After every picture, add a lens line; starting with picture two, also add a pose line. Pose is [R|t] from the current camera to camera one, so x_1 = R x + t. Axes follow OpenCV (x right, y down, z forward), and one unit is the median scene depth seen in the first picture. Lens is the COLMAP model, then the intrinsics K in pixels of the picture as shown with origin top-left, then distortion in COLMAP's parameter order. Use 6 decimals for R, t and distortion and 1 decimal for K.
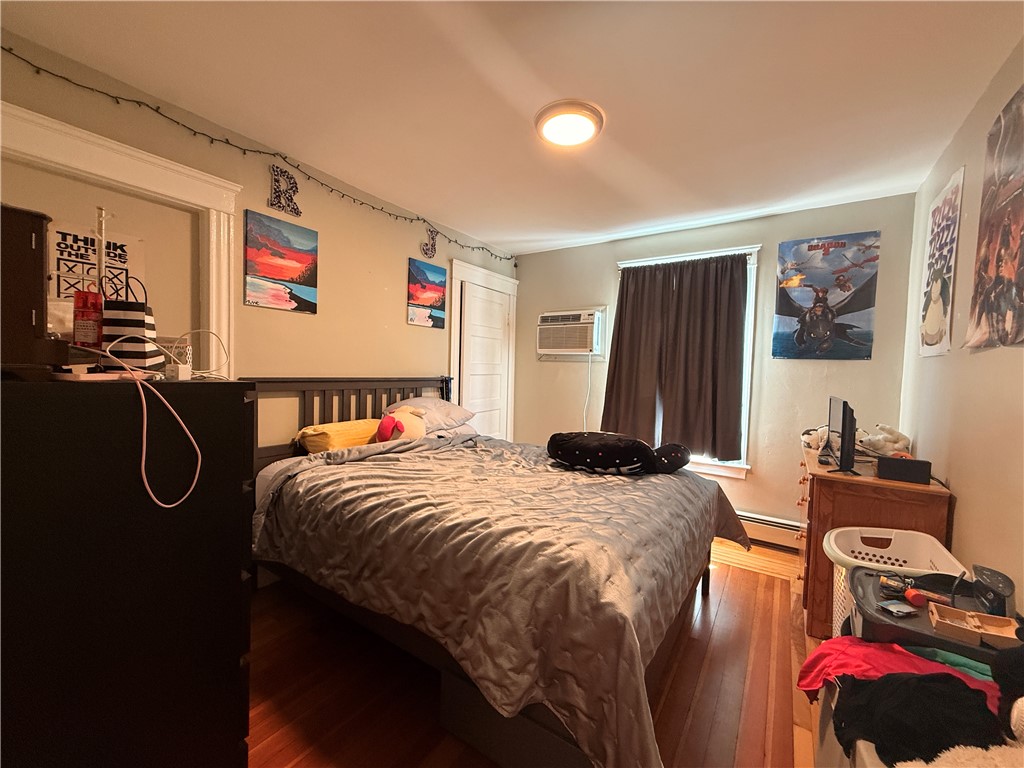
lens RADIAL K [[407.8, 0, 509.9], [0, 407.8, 383.8], [0, 0, 1]] dist [-0.000420, -0.000176]
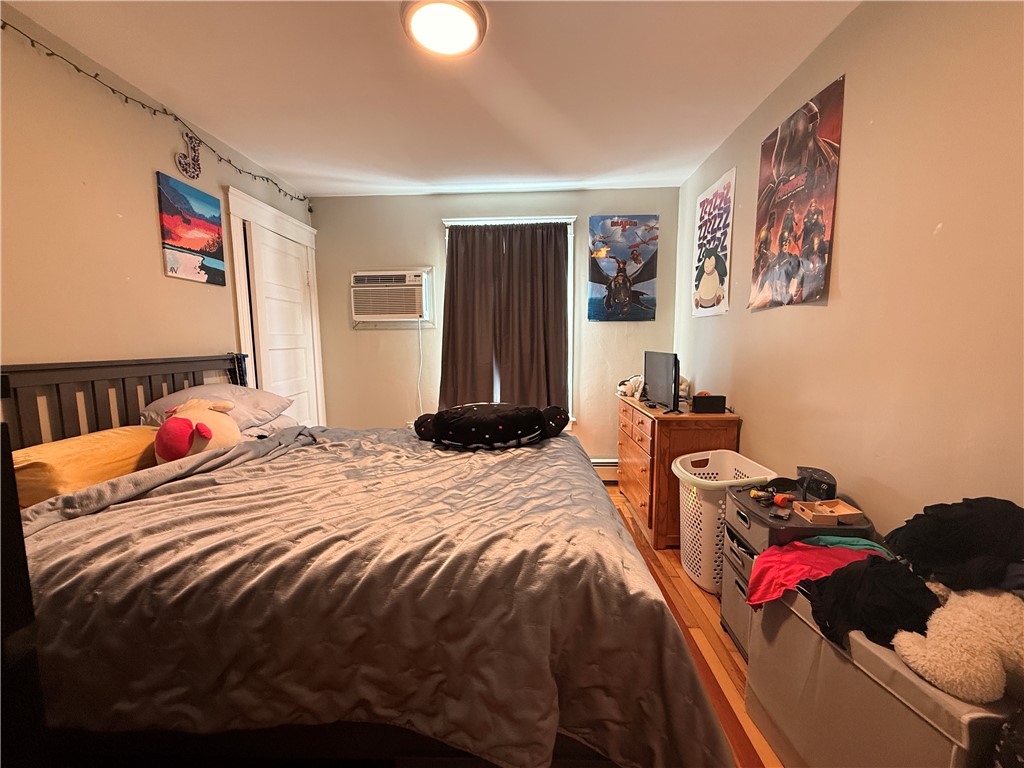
lens RADIAL K [[407.8, 0, 509.9], [0, 407.8, 383.8], [0, 0, 1]] dist [-0.000420, -0.000176]
pose [[0.848450, -0.093181, 0.521008, -0.201952], [0.055391, 0.994608, 0.087679, -0.001433], [-0.526369, -0.045532, 0.849036, 0.207680]]
